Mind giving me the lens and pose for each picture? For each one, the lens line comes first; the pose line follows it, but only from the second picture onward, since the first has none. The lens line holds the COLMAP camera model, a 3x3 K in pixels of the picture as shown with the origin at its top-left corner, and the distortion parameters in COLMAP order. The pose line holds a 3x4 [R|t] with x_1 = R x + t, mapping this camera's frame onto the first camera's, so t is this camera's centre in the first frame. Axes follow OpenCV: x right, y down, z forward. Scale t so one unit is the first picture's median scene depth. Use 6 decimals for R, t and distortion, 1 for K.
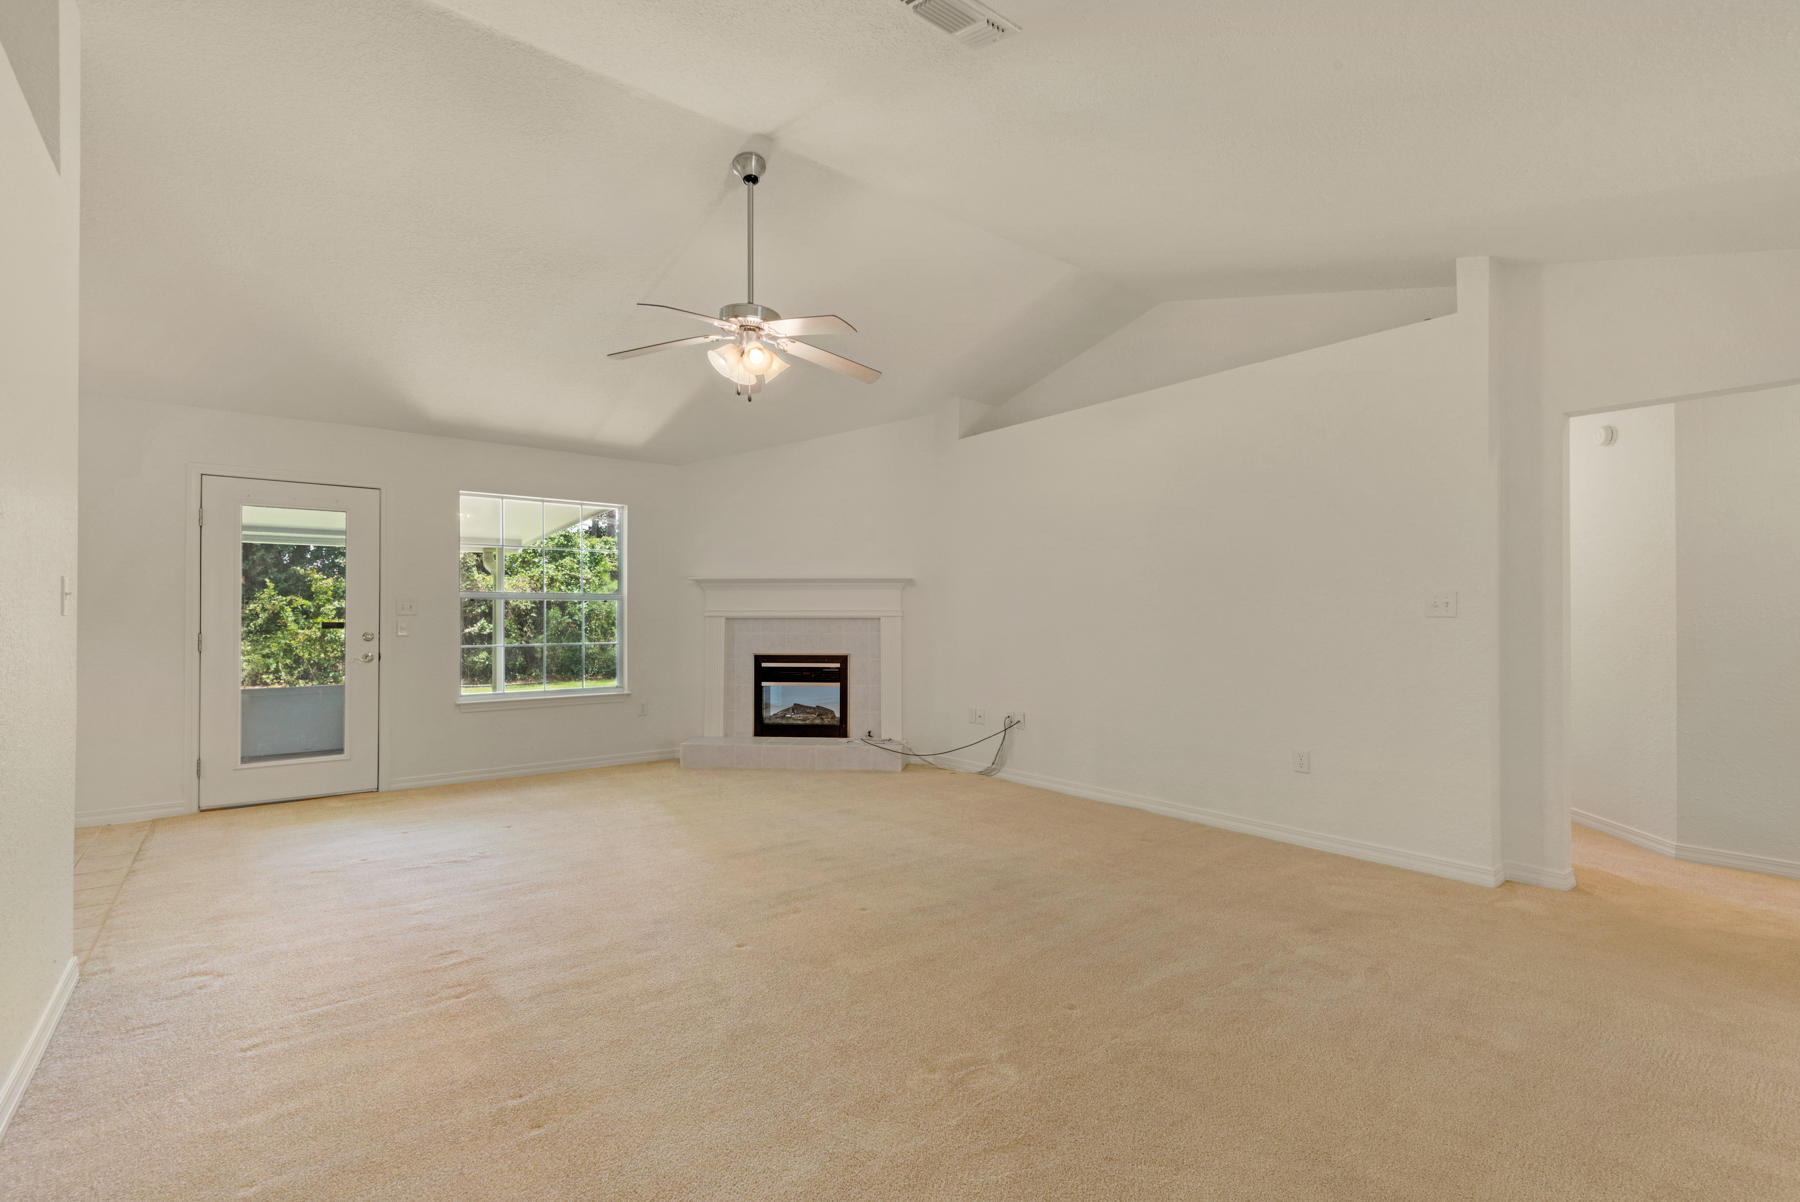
lens RADIAL K [[824.8, 0, 899.4], [0, 824.8, 610.6], [0, 0, 1]] dist [0.036573, -0.015257]
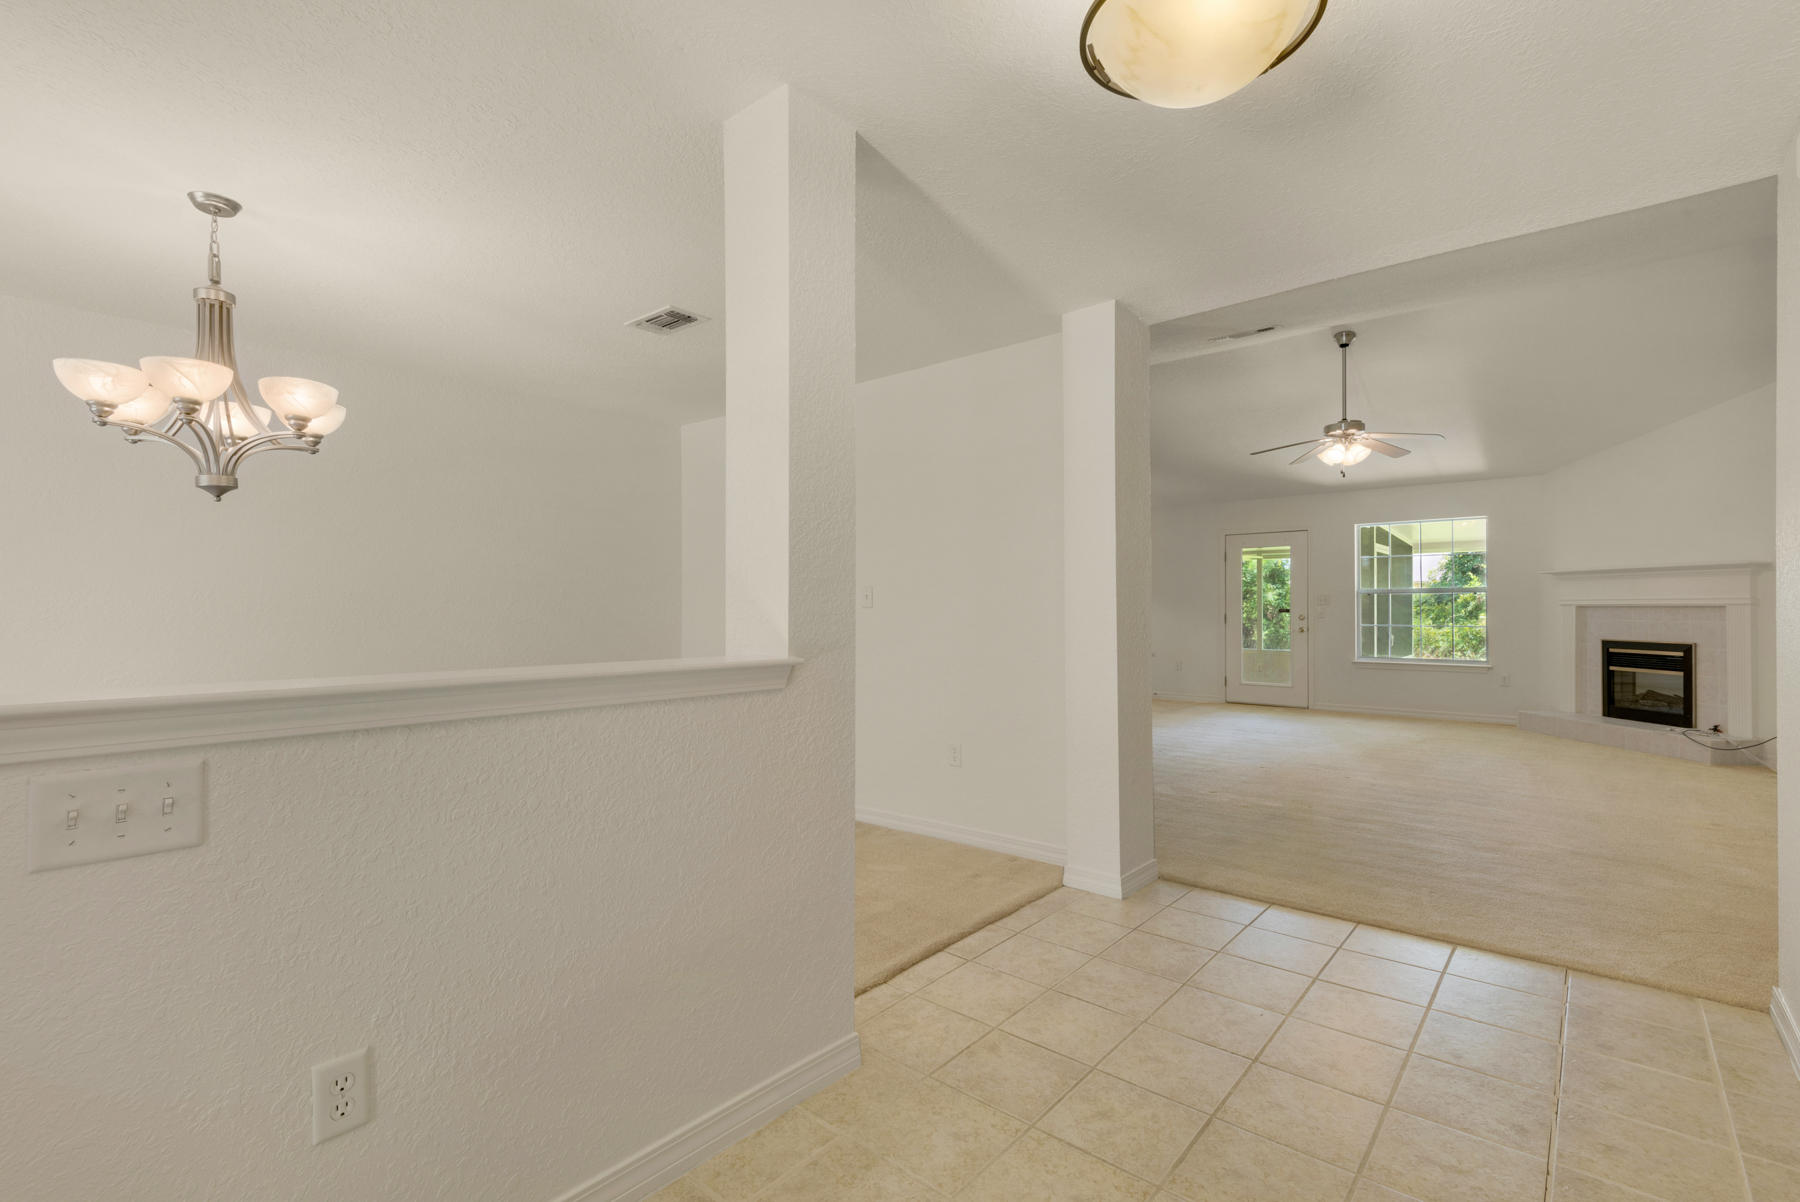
lens RADIAL K [[833.0, 0, 909.8], [0, 833.0, 599.4], [0, 0, 1]] dist [0.032177, -0.014491]
pose [[0.209524, -0.008079, -0.977770, 0.726371], [0.010712, 0.999925, -0.005966, -0.003324], [0.977745, -0.009224, 0.209594, -0.120421]]
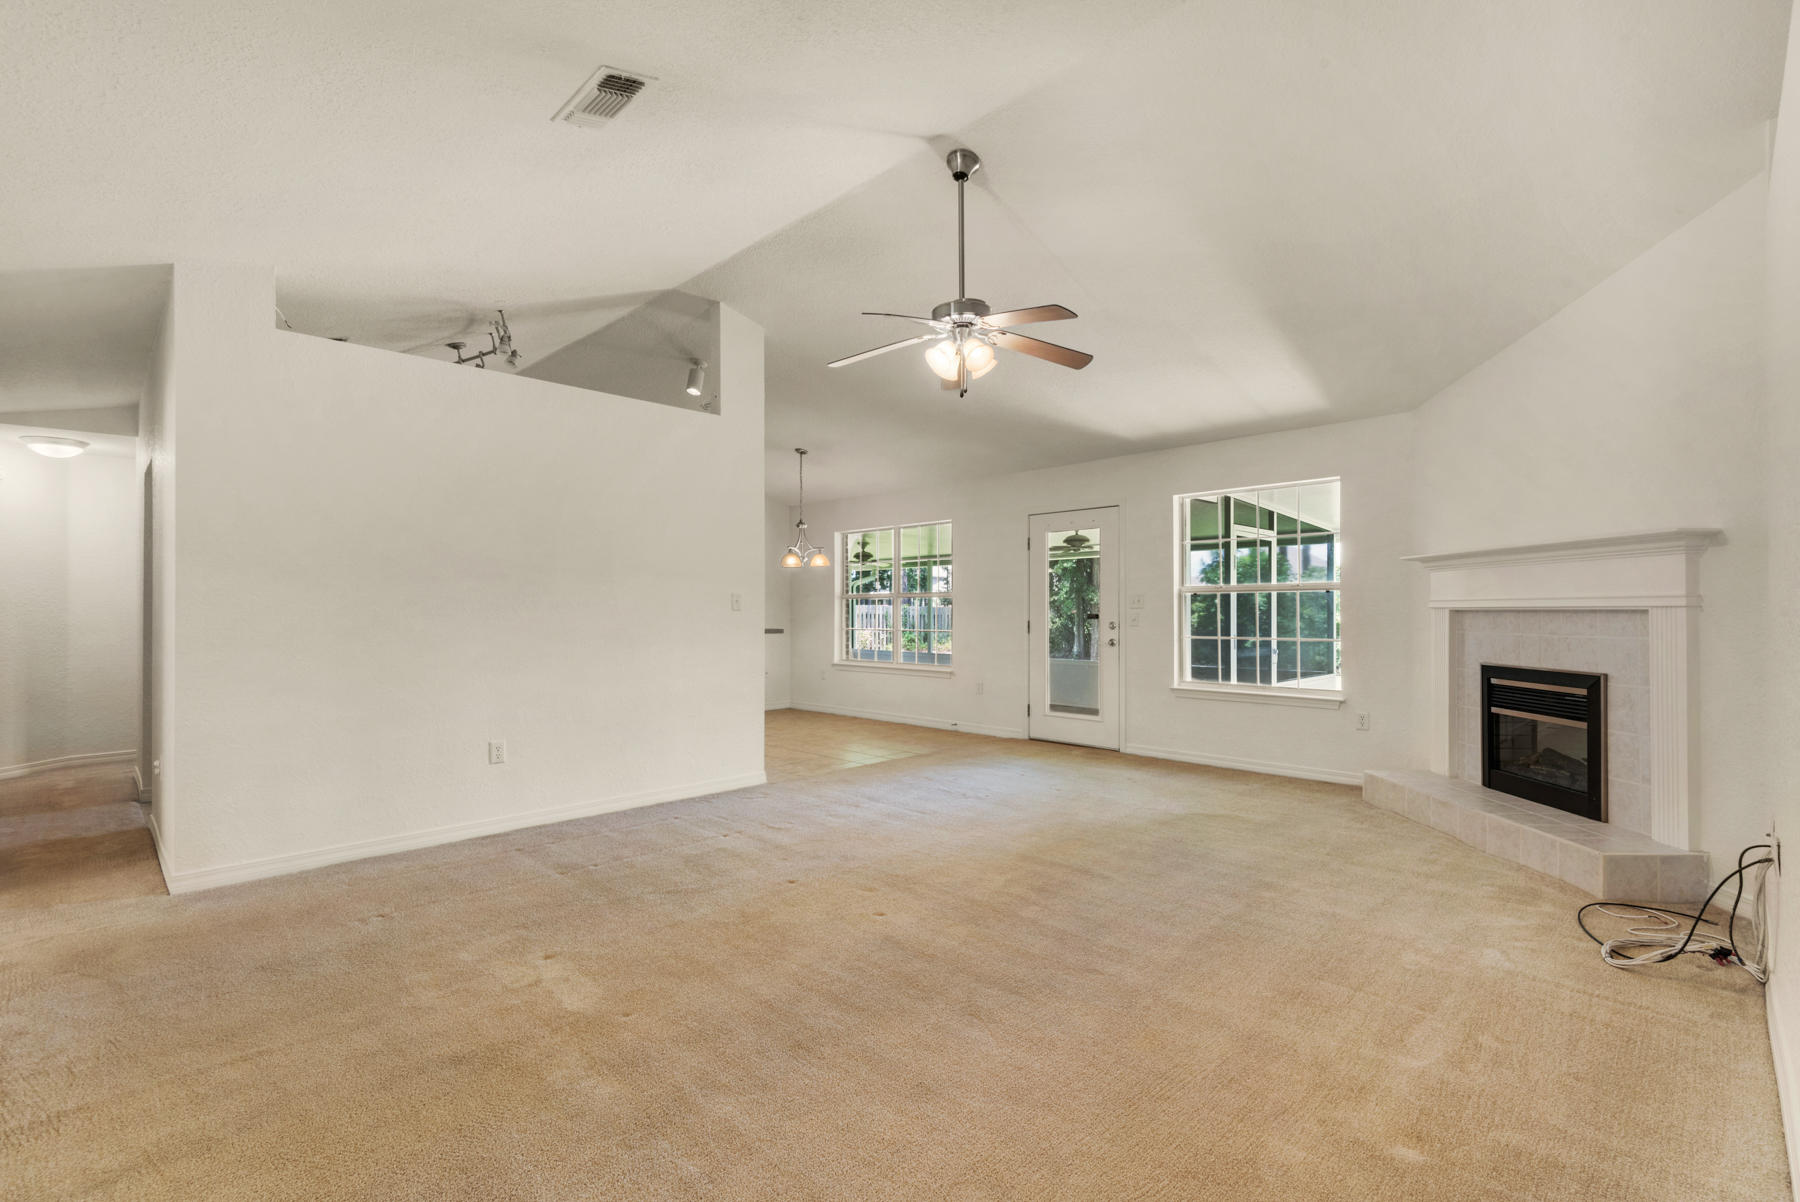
lens RADIAL K [[824.8, 0, 899.4], [0, 824.8, 610.6], [0, 0, 1]] dist [0.036573, -0.015257]
pose [[0.108015, 0.000342, -0.994149, 0.458550], [0.010652, 0.999942, 0.001501, 0.003184], [0.994092, -0.010752, 0.108005, 0.458248]]
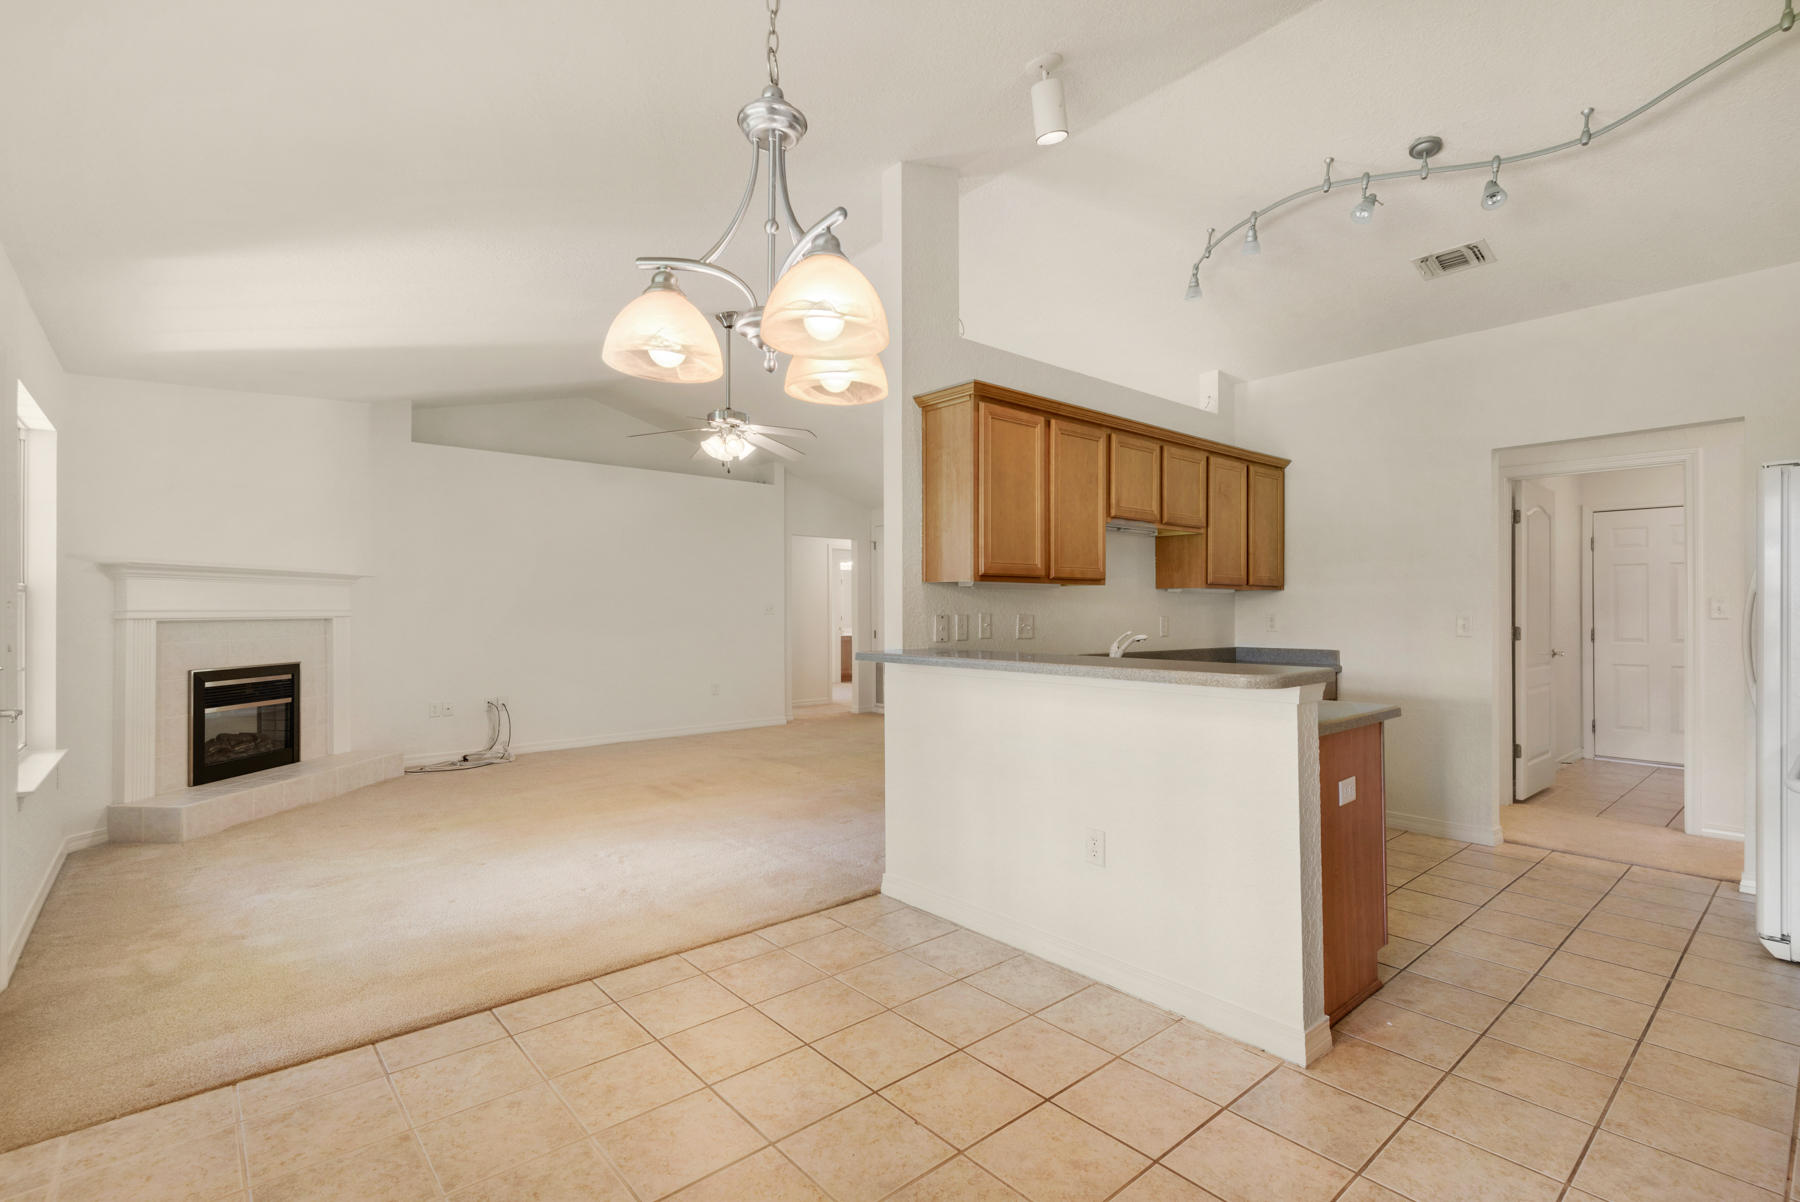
lens RADIAL K [[801.6, 0, 896.7], [0, 801.6, 611.4], [0, 0, 1]] dist [0.033574, -0.027921]
pose [[-0.060649, -0.002314, 0.998156, -0.922045], [-0.009577, 0.999953, 0.001736, -0.006208], [-0.998113, -0.009454, -0.060669, 0.442970]]
